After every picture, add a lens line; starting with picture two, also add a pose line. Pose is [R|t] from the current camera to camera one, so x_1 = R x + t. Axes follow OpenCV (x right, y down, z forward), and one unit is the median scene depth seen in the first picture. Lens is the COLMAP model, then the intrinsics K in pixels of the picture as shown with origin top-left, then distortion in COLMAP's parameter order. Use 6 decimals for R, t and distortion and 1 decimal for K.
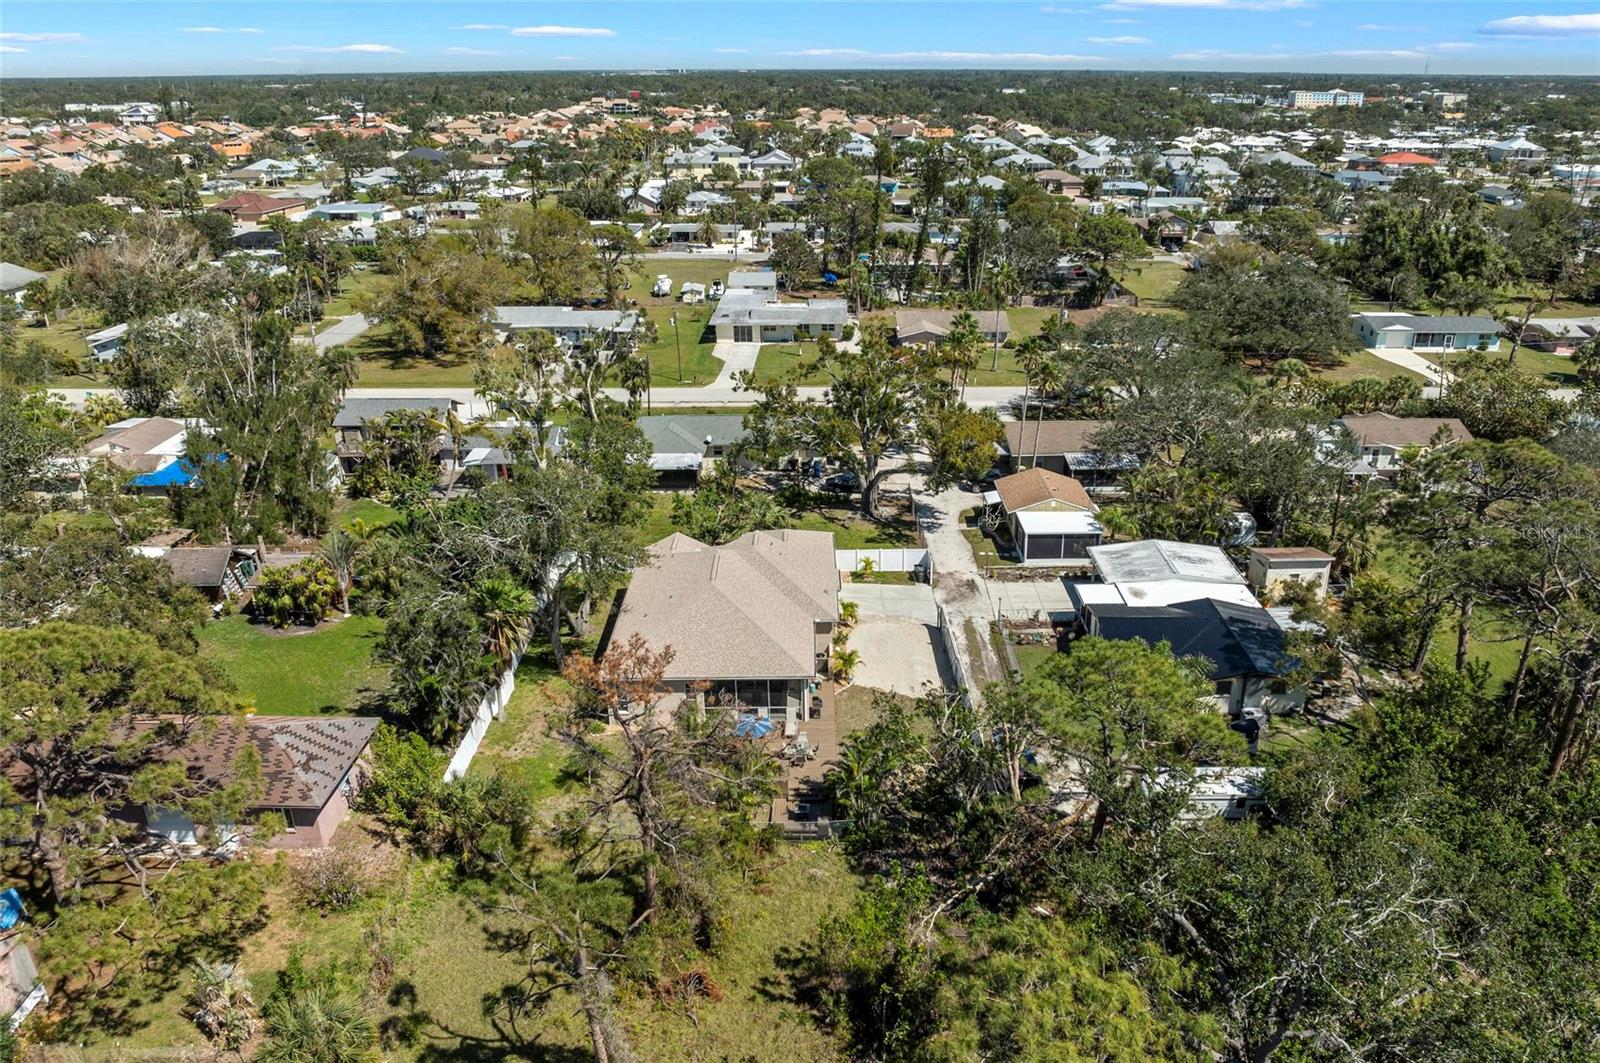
lens RADIAL K [[1113.6, 0, 800.0], [0, 1113.6, 531.5], [0, 0, 1]] dist [-0.061060, 0.029892]
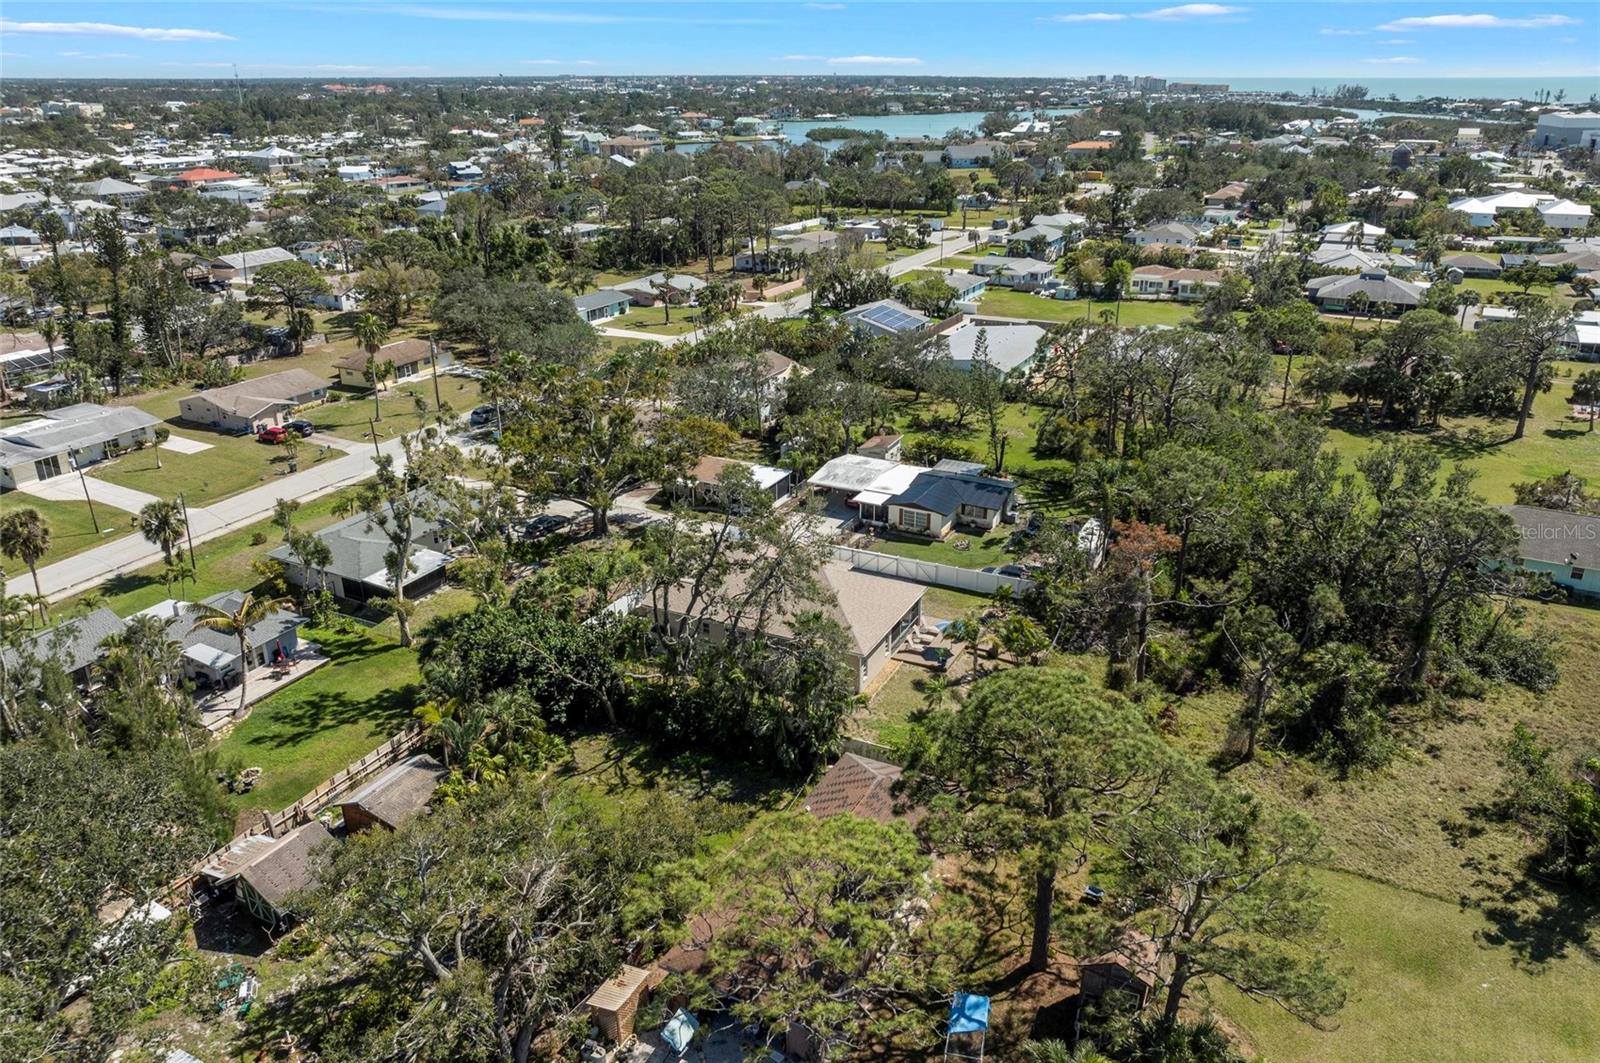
lens RADIAL K [[1127.4, 0, 800.0], [0, 1127.4, 531.5], [0, 0, 1]] dist [-0.025757, 0.007920]
pose [[0.450064, -0.332501, 0.828786, -0.364944], [0.343047, 0.921258, 0.183311, -0.076349], [-0.824476, 0.201811, 0.528688, 0.125192]]
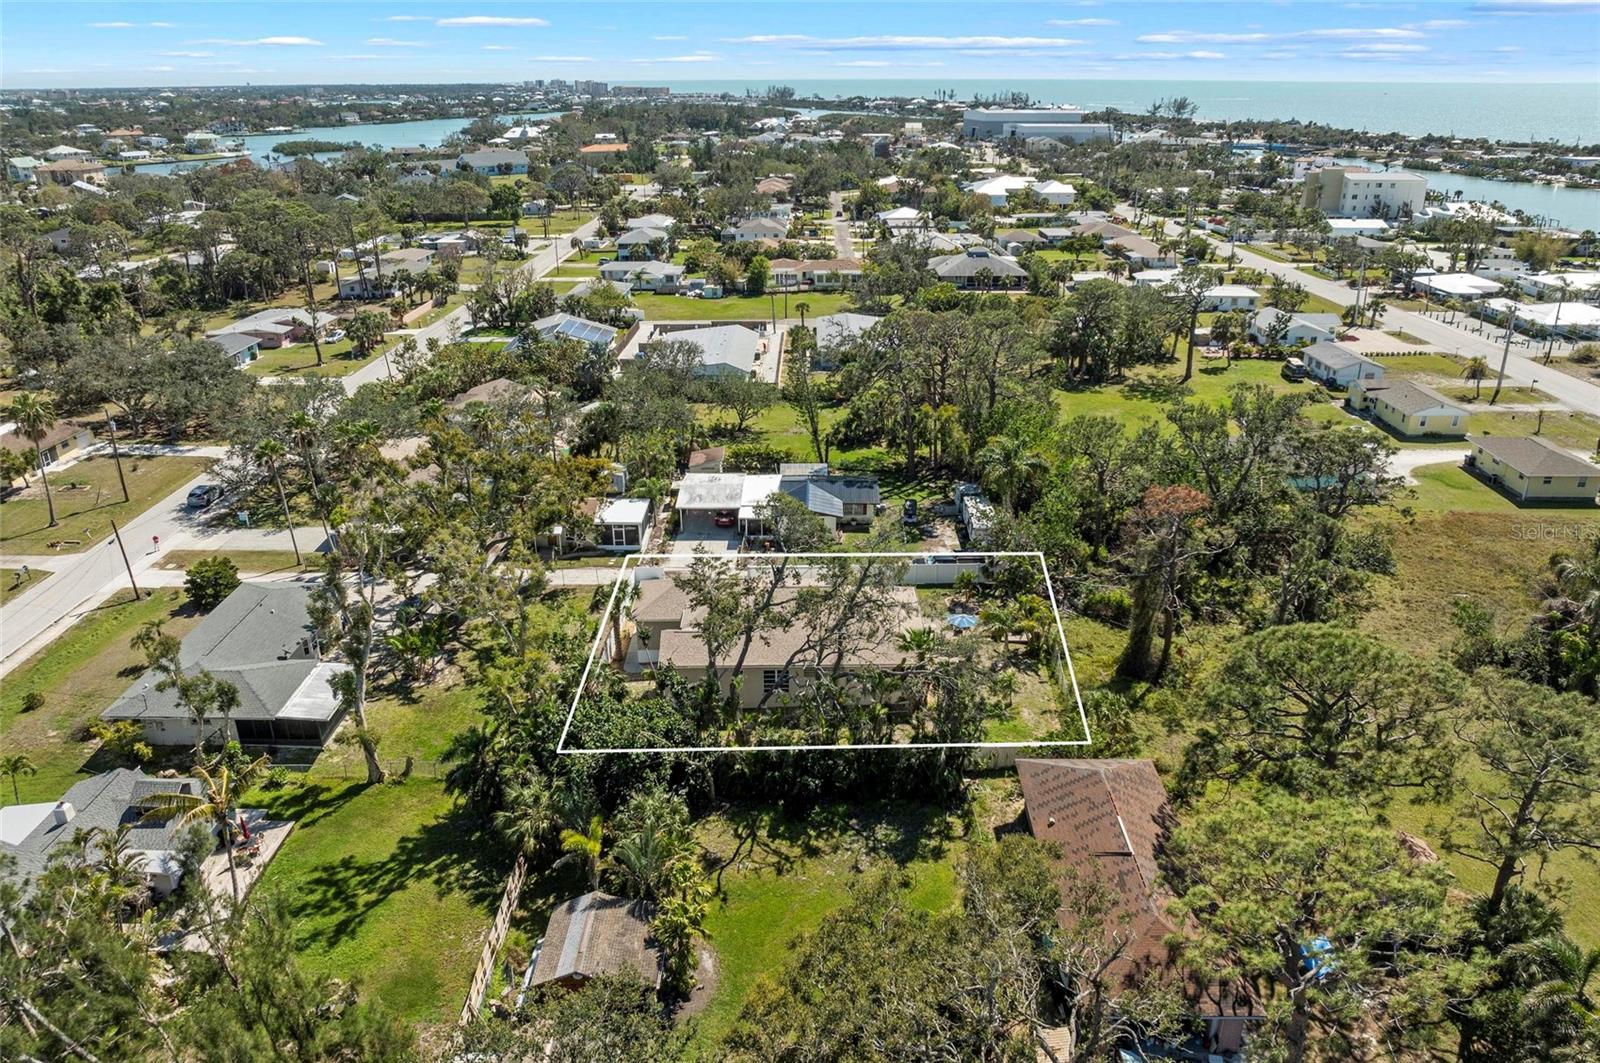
lens RADIAL K [[1114.1, 0, 798.1], [0, 1114.1, 589.1], [0, 0, 1]] dist [-0.040003, -0.000191]
pose [[-0.005111, -0.414244, 0.910151, -0.377441], [0.385650, 0.838939, 0.383999, -0.142033], [-0.922631, 0.352962, 0.155465, 0.298918]]
